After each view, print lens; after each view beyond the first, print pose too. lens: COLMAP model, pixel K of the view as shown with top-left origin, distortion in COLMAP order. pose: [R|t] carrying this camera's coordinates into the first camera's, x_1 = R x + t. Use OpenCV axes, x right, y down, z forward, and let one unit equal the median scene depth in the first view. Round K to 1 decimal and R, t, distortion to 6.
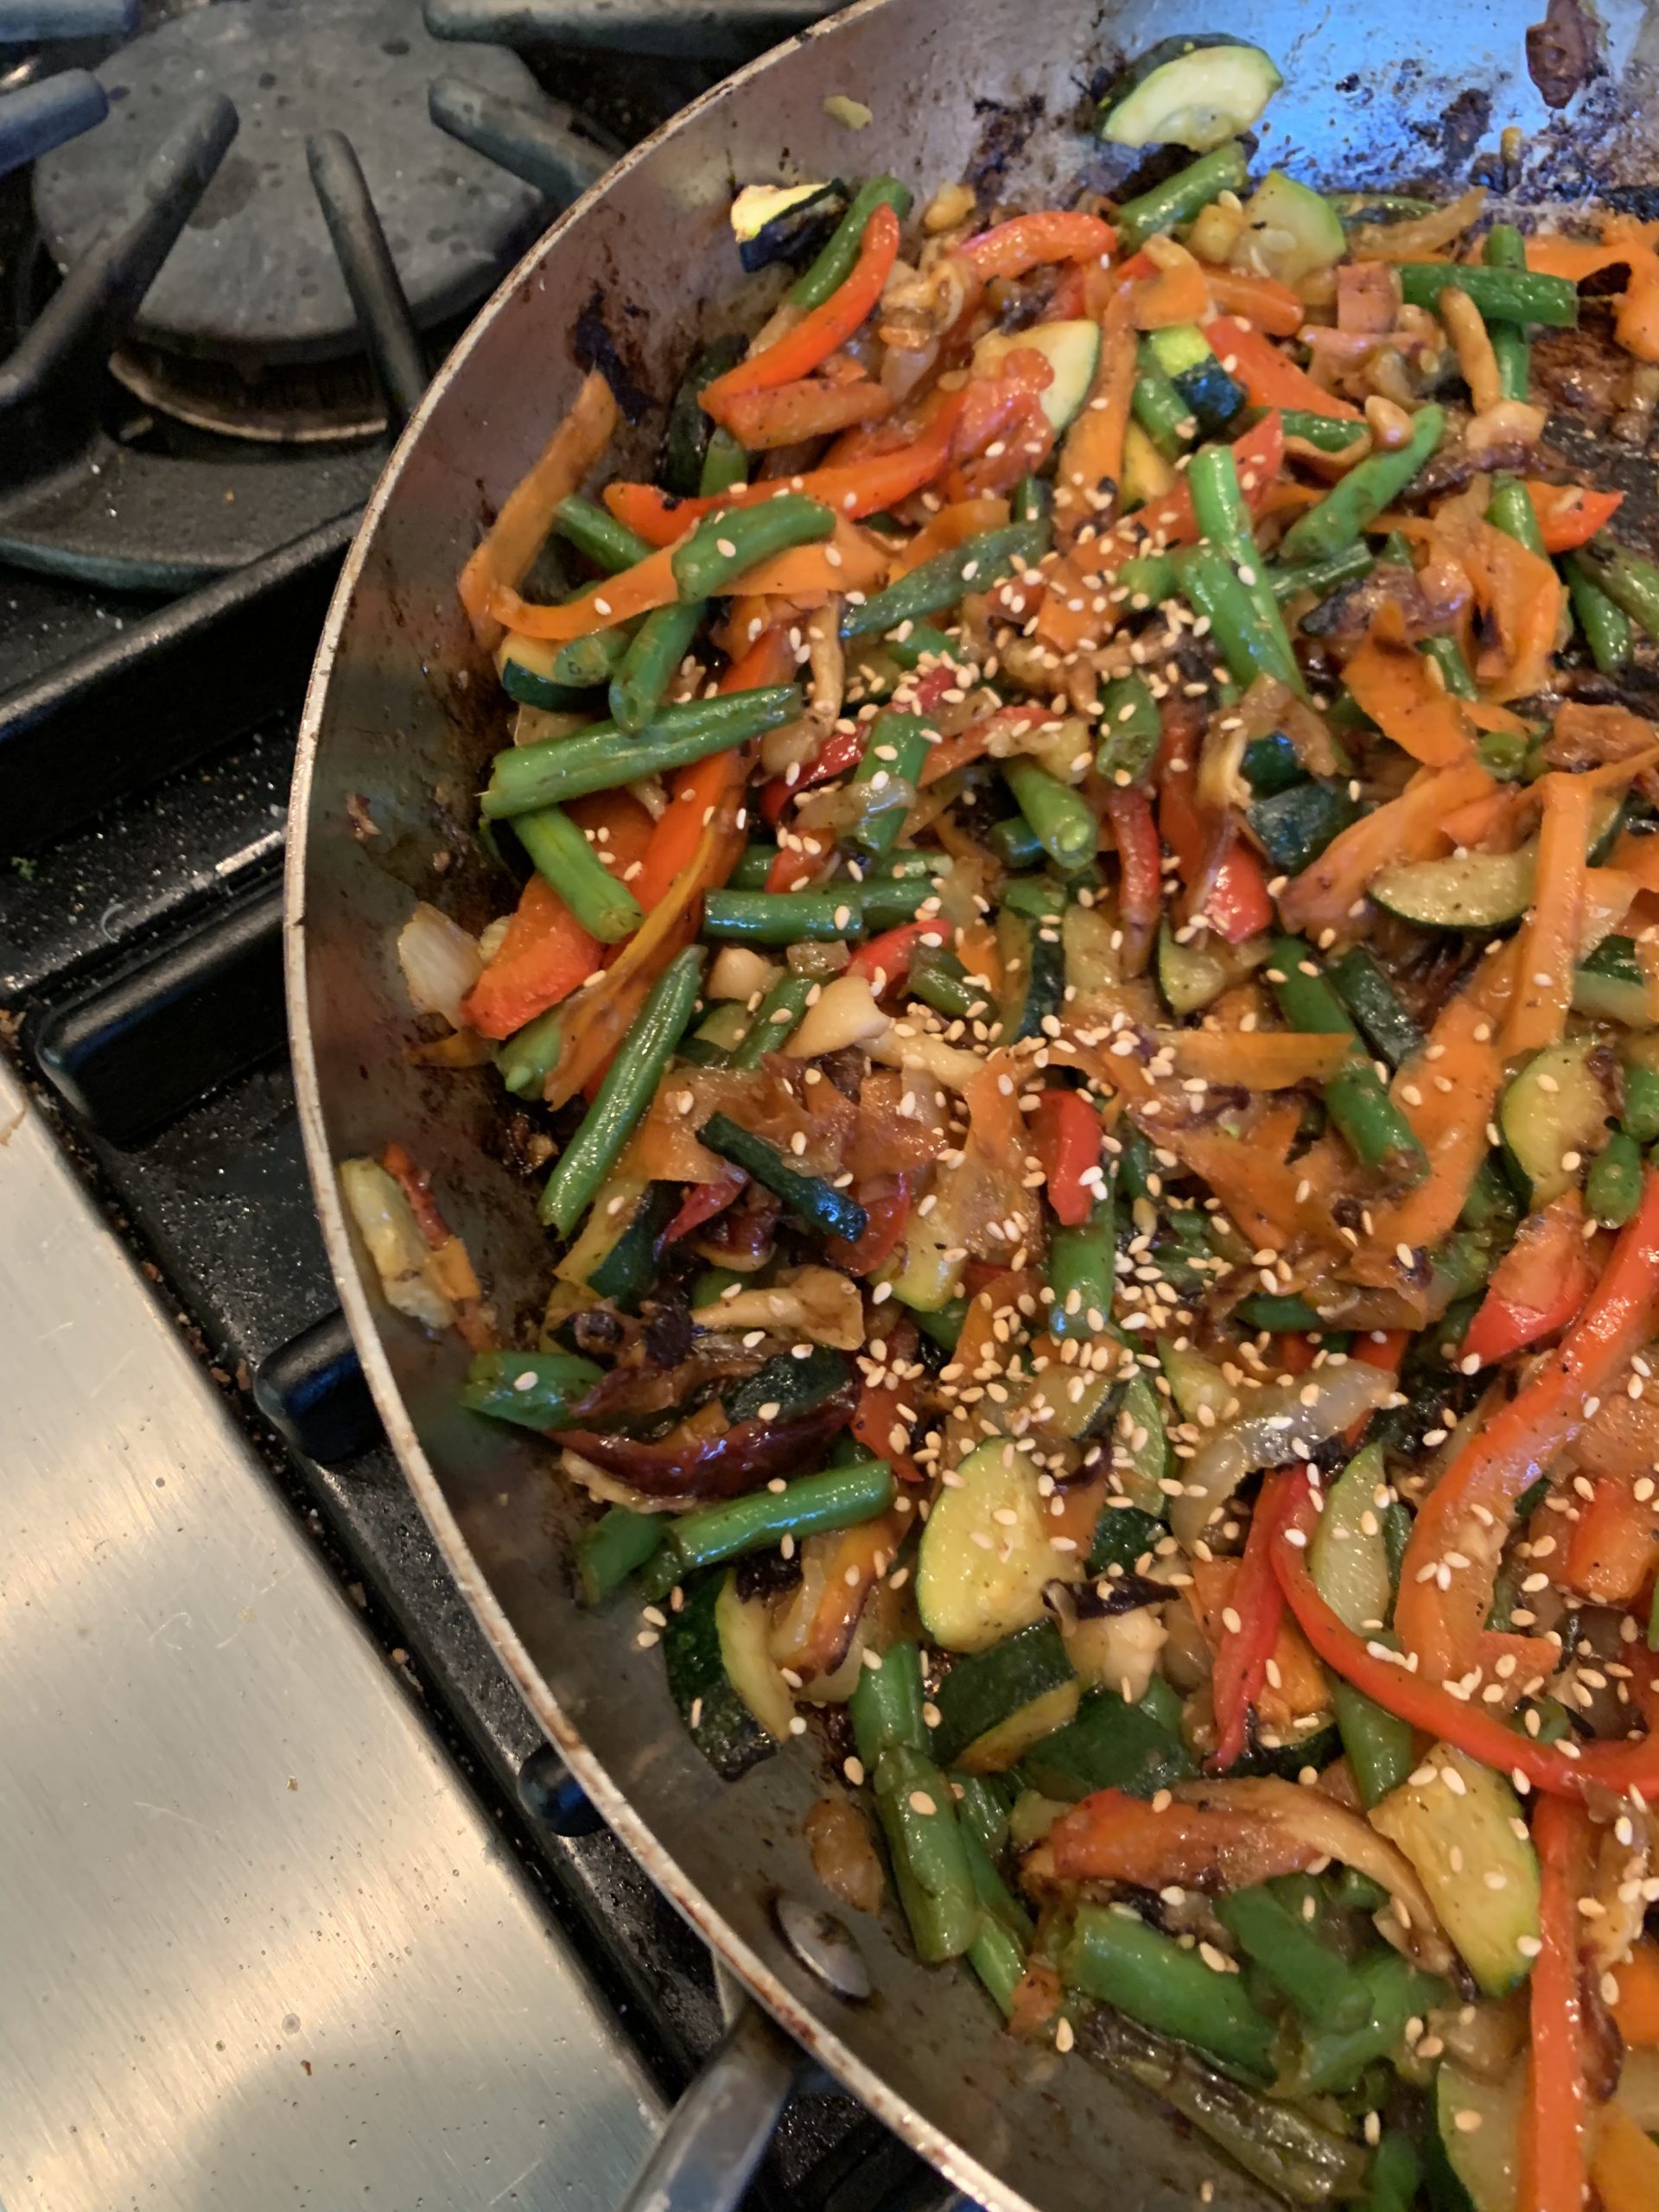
lens RADIAL K [[1702.5, 0, 829.5], [0, 1702.5, 1106.0], [0, 0, 1]] dist [-0.004348, 0.006638]
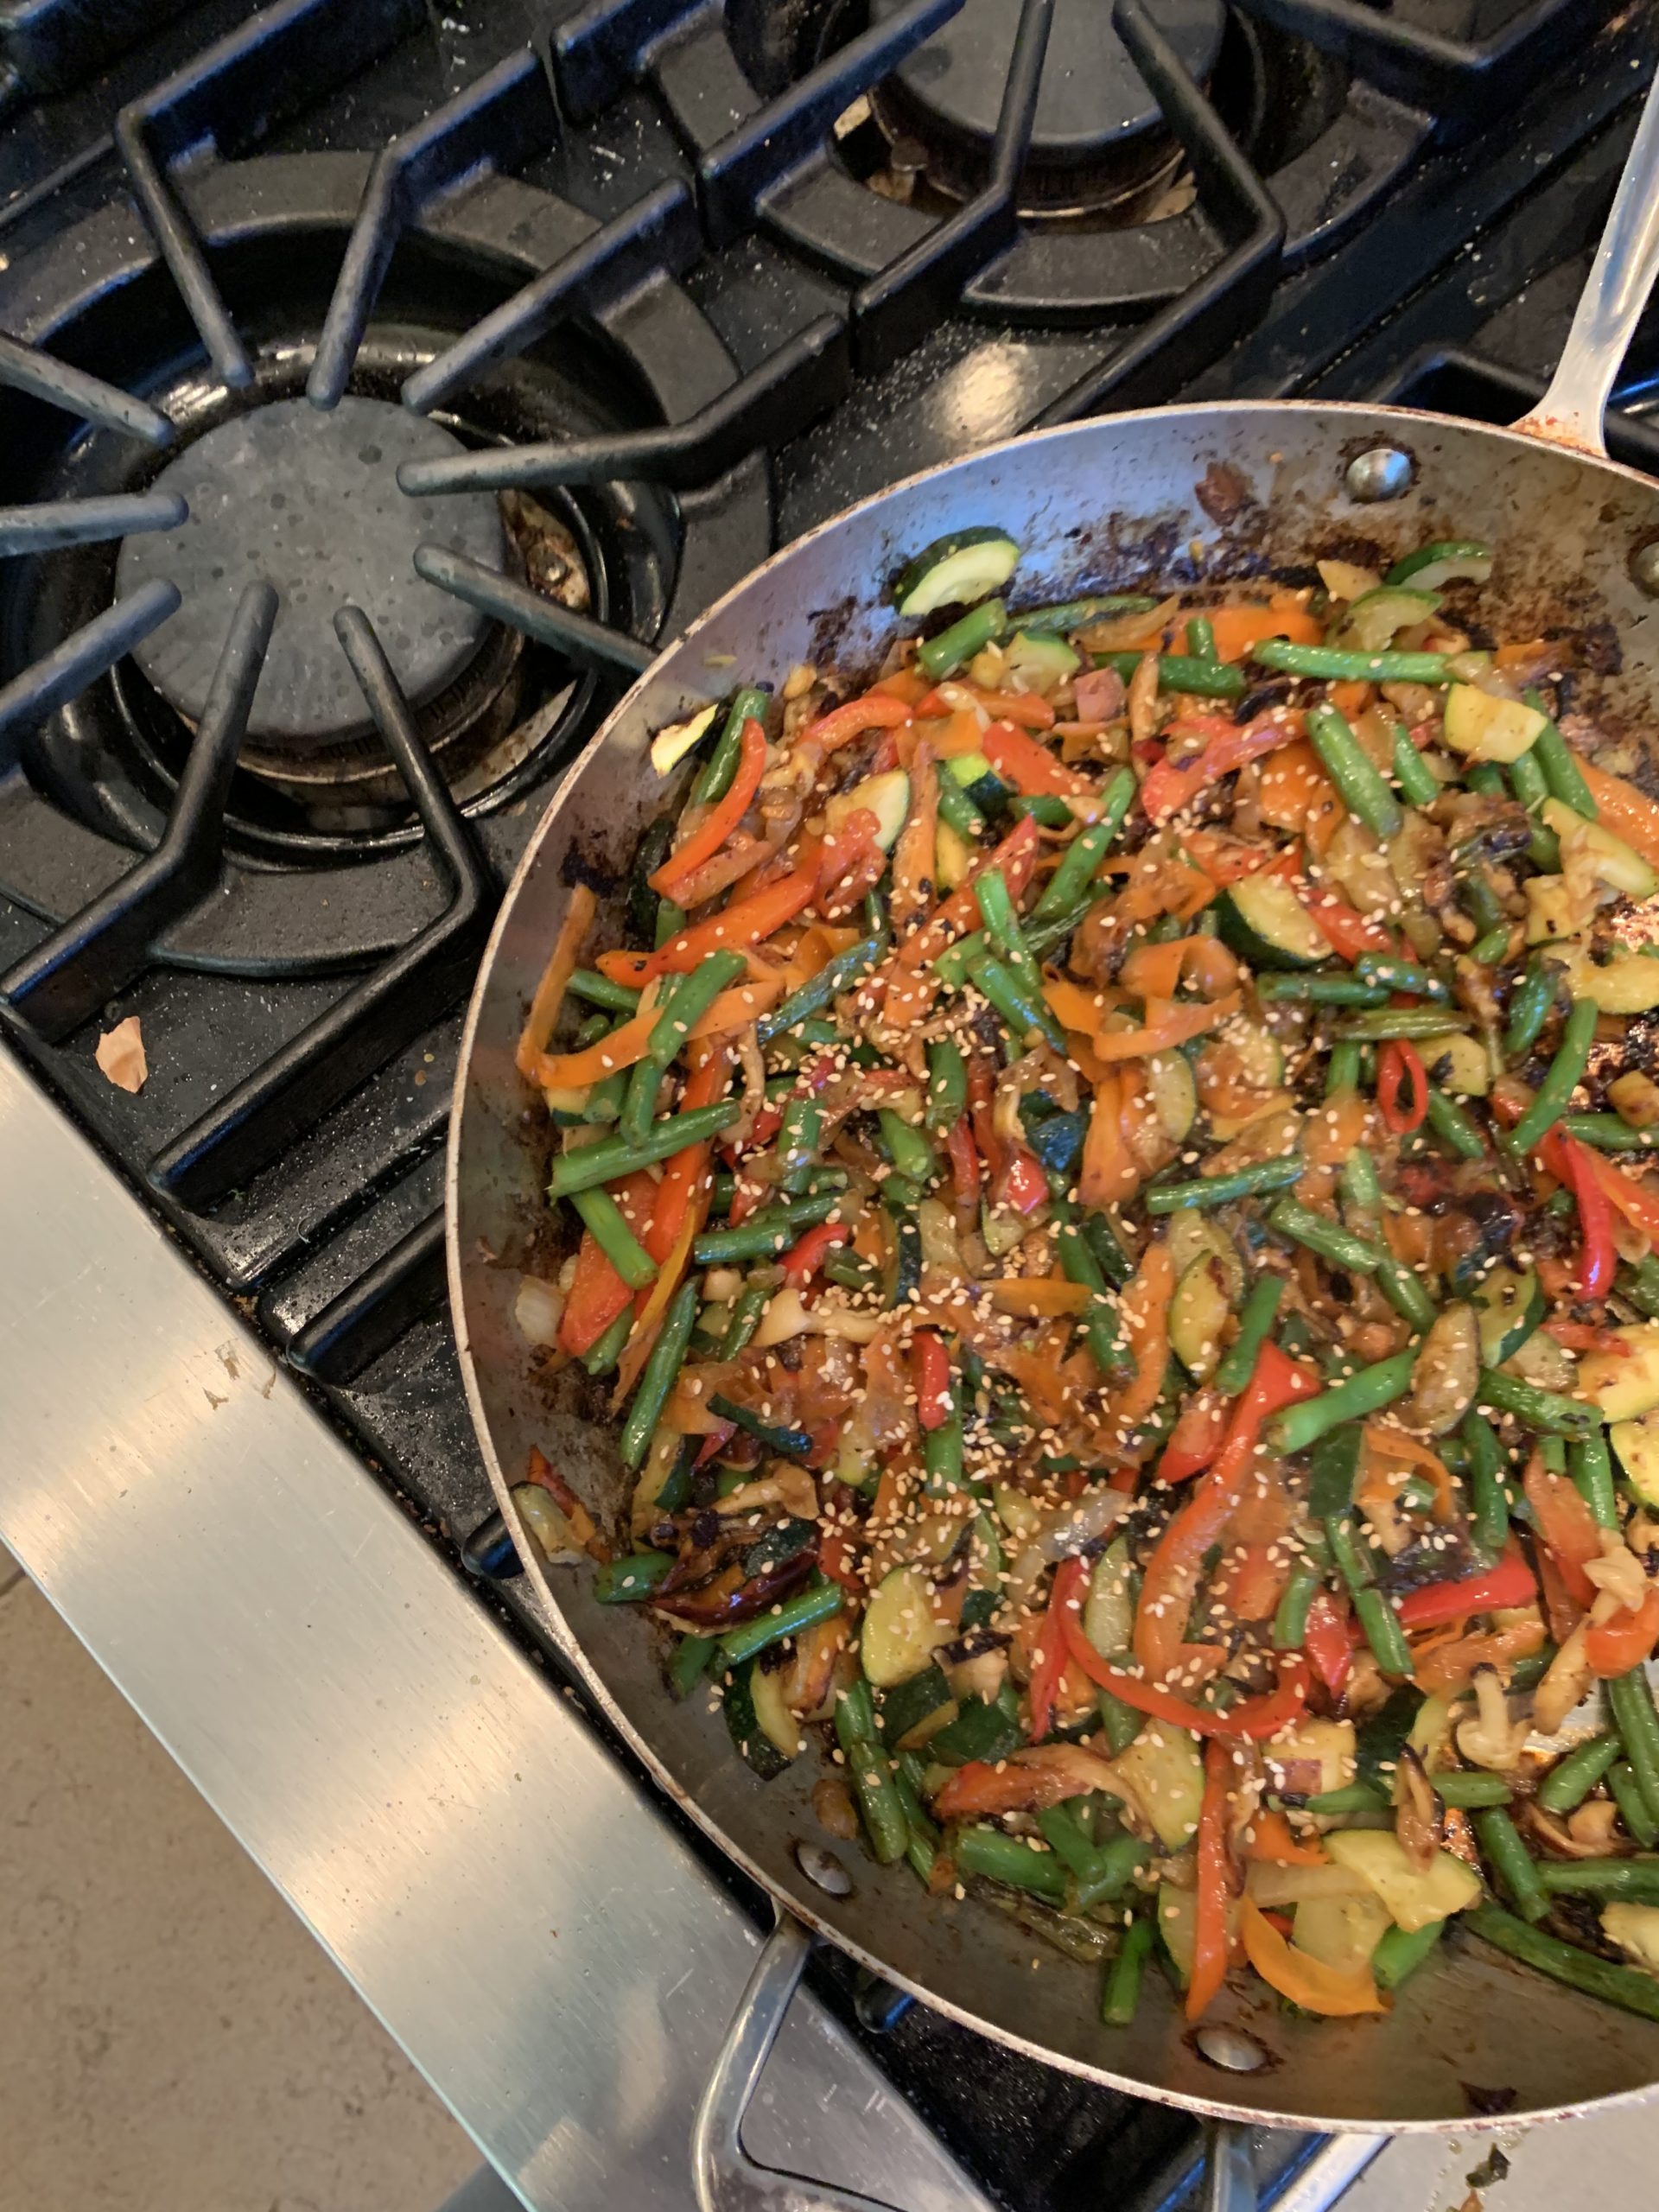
lens RADIAL K [[1683.7, 0, 829.5], [0, 1683.7, 1106.0], [0, 0, 1]] dist [0.012648, -0.009097]
pose [[0.993091, -0.115335, -0.021634, 0.110386], [0.117215, 0.983722, 0.136204, -0.475076], [0.005573, -0.137799, 0.990445, -0.599076]]
